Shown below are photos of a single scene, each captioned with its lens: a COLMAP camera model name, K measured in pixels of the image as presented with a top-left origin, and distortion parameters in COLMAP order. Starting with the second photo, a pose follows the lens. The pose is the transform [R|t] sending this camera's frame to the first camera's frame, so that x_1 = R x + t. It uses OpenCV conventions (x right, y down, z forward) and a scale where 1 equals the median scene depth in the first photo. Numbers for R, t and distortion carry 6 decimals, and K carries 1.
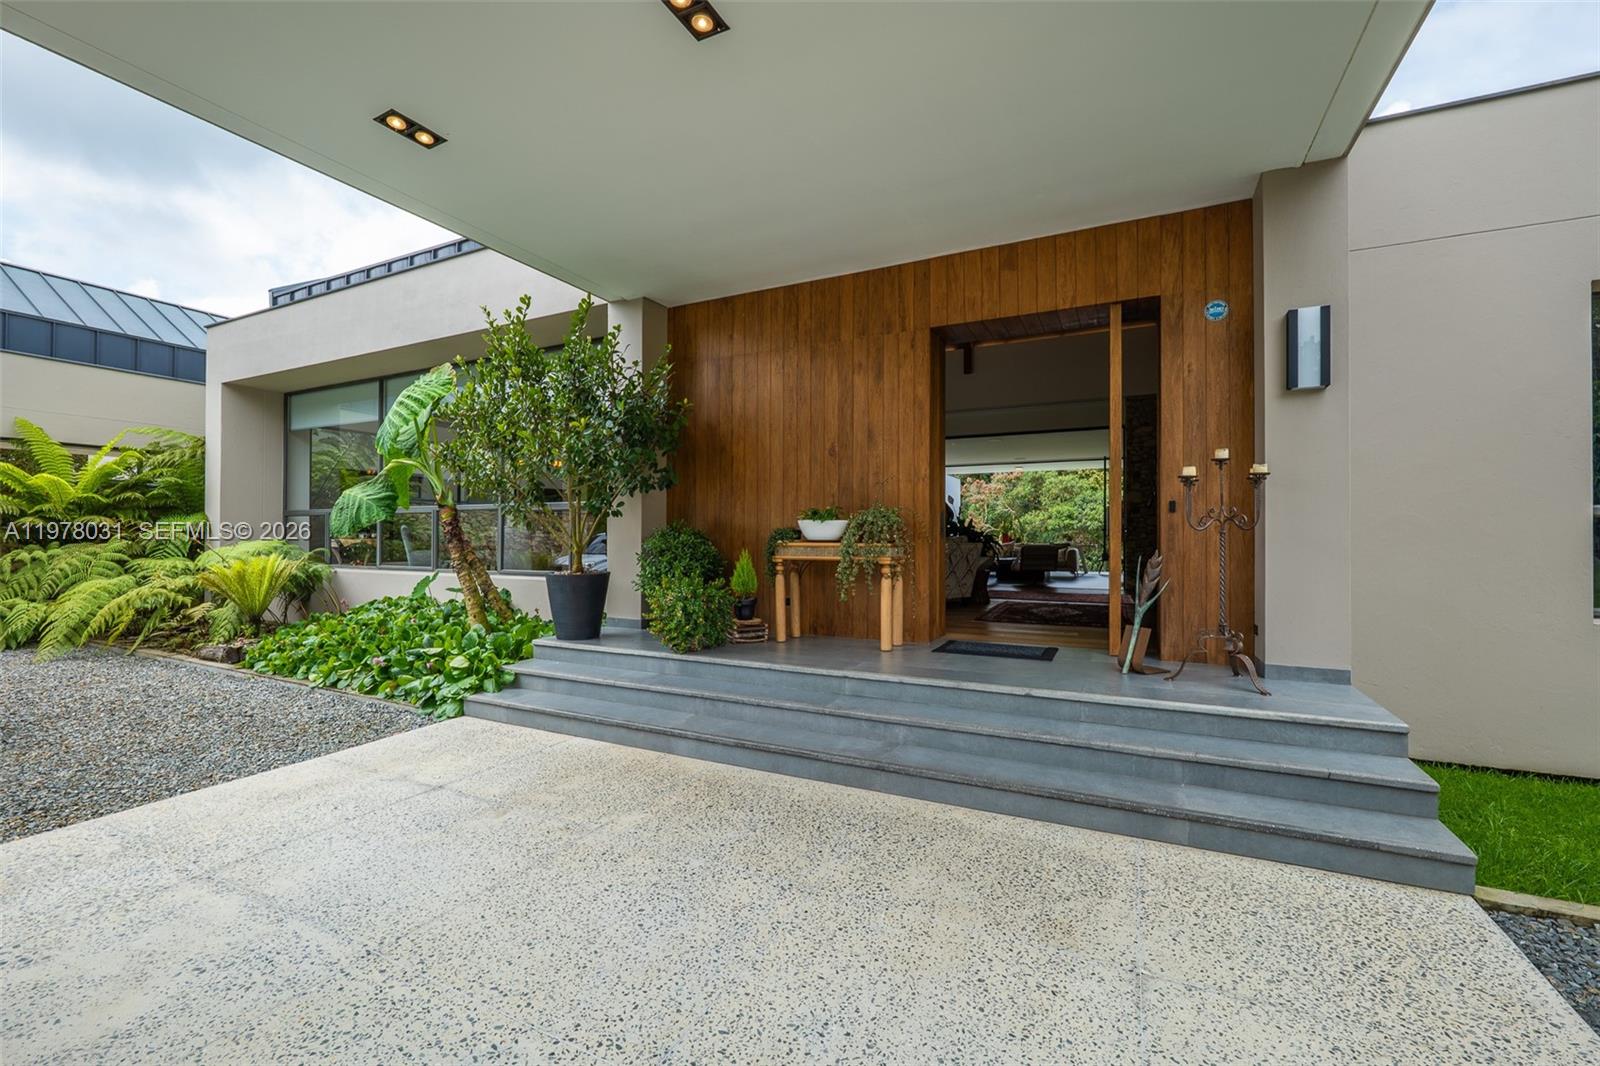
lens RADIAL K [[654.9, 0, 798.8], [0, 654.9, 532.5], [0, 0, 1]] dist [-0.012951, 0.001537]
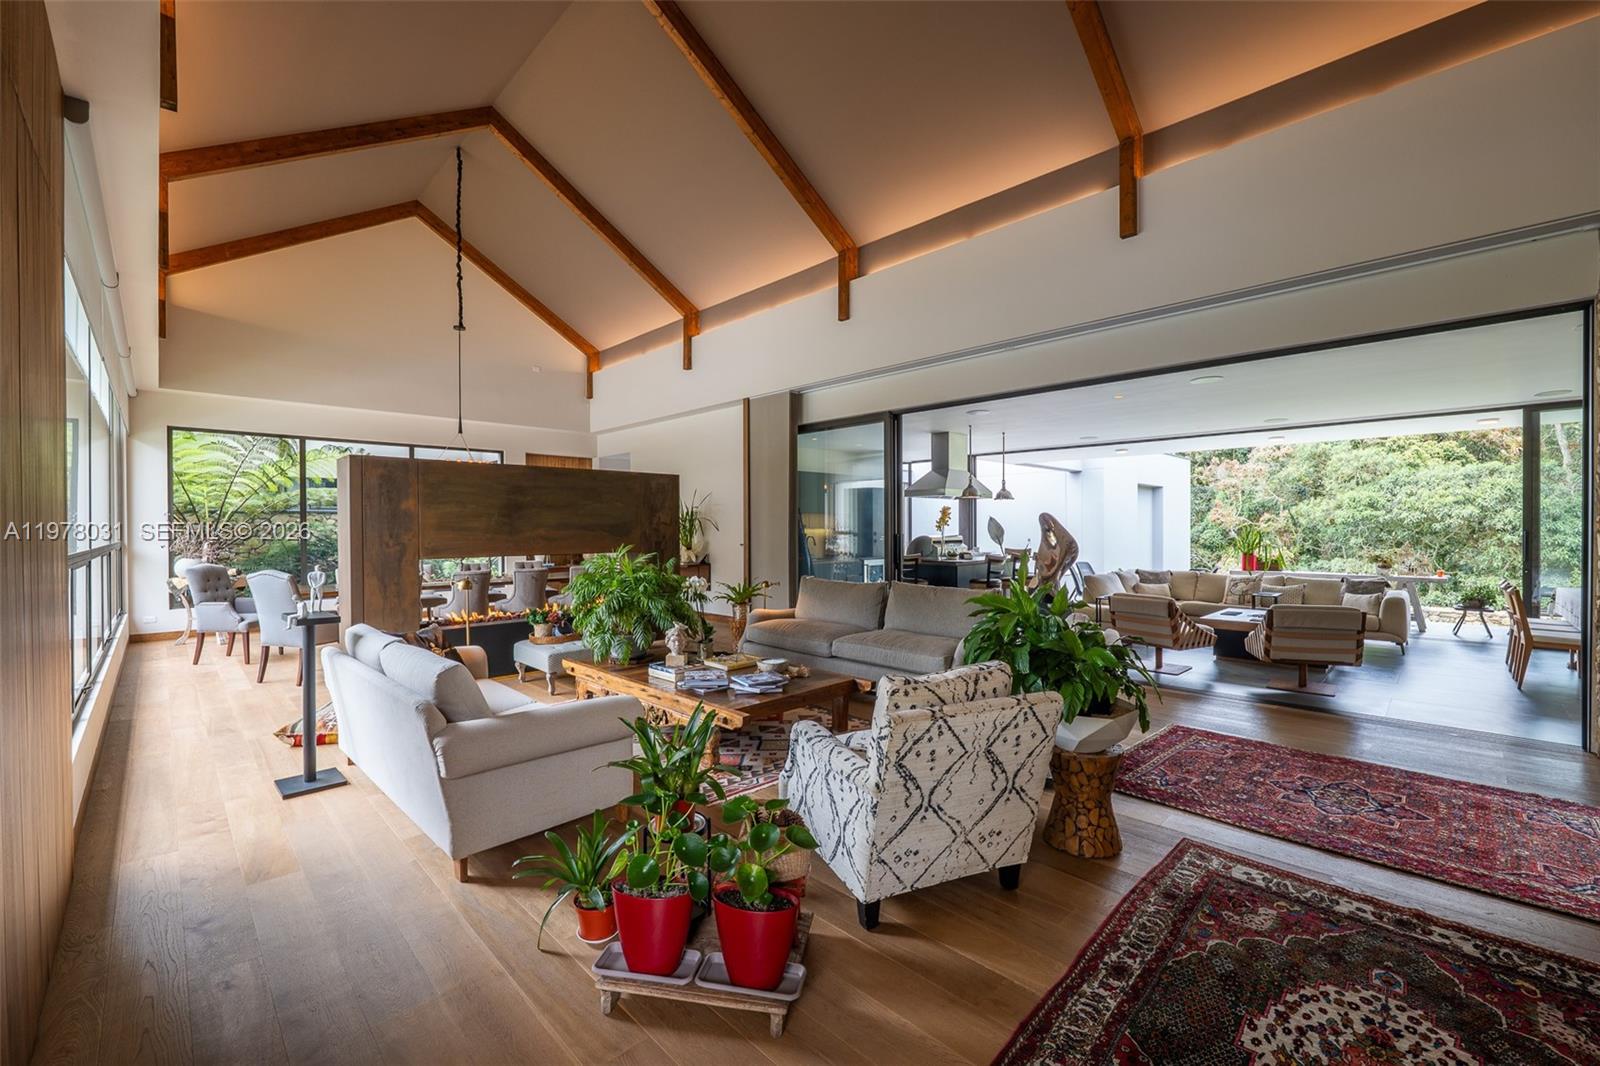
lens RADIAL K [[654.9, 0, 797.1], [0, 654.9, 533.6], [0, 0, 1]] dist [-0.012951, 0.001537]
pose [[0.946952, -0.002401, -0.321366, 0.306643], [0.008314, 0.999820, 0.017026, -0.077722], [0.321267, -0.018795, 0.946802, 0.818842]]
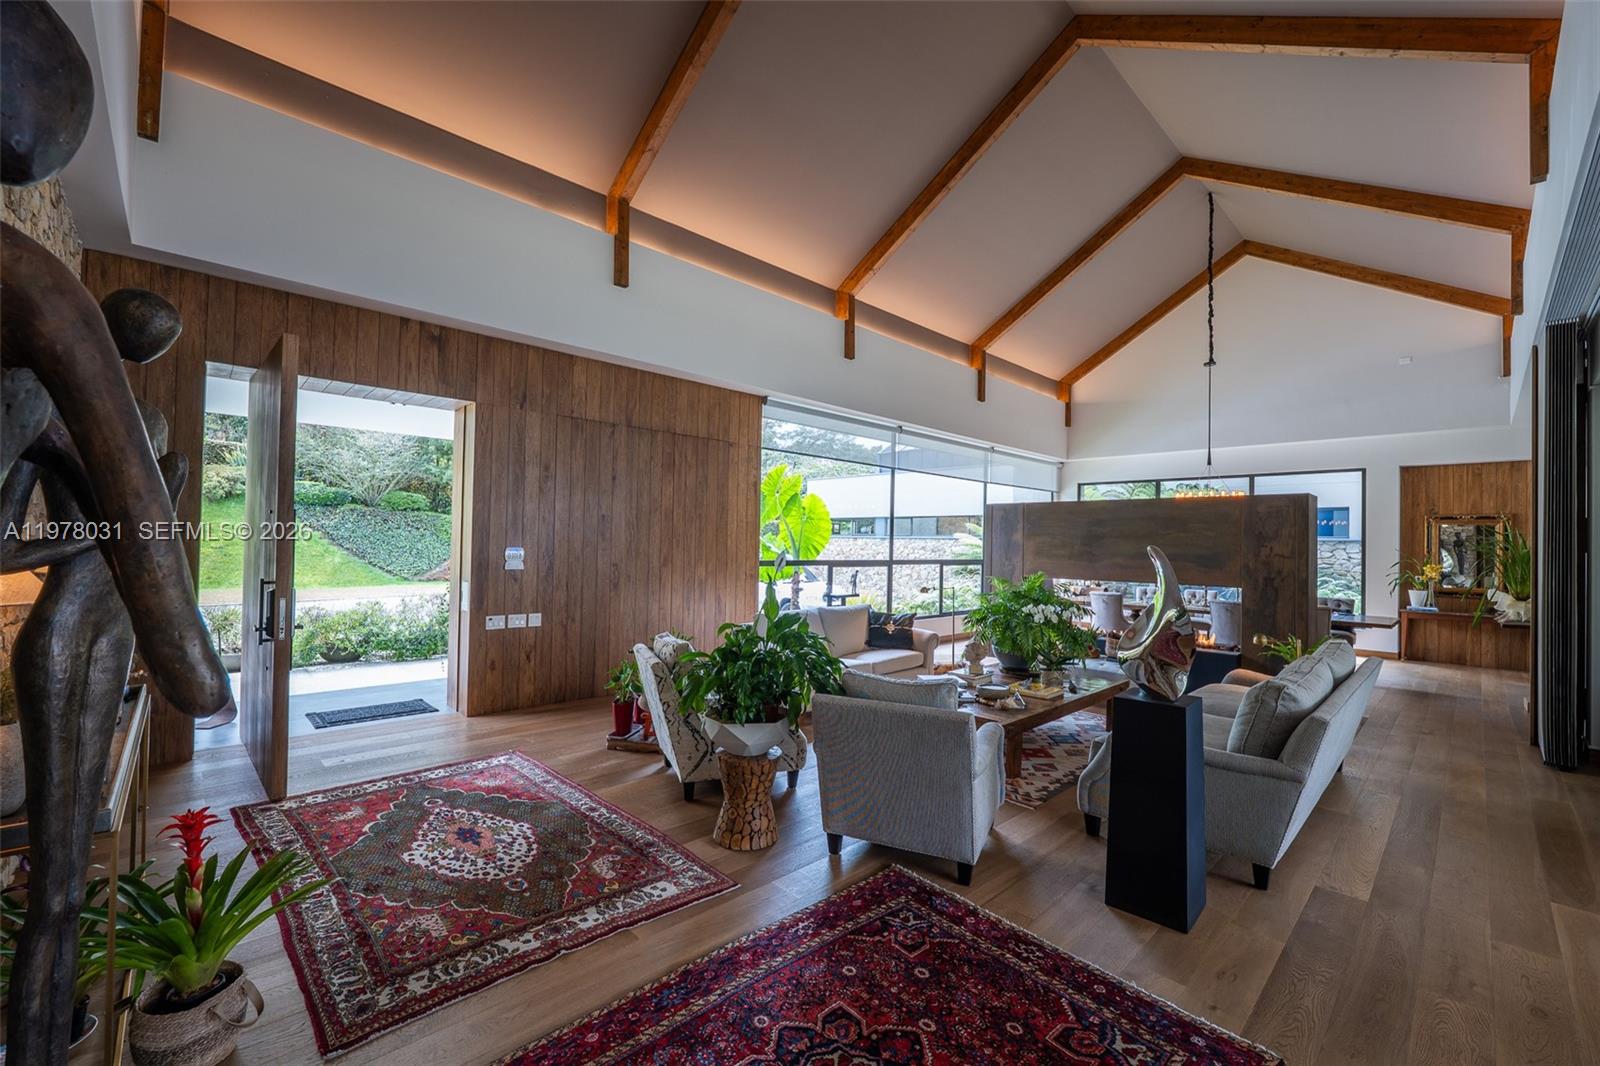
lens RADIAL K [[654.9, 0, 796.3], [0, 654.9, 533.9], [0, 0, 1]] dist [-0.012951, 0.001537]
pose [[-0.338333, -0.021871, -0.940772, 1.014645], [-0.011866, 0.999750, -0.018975, -0.085189], [0.940952, 0.004744, -0.338508, 1.776746]]
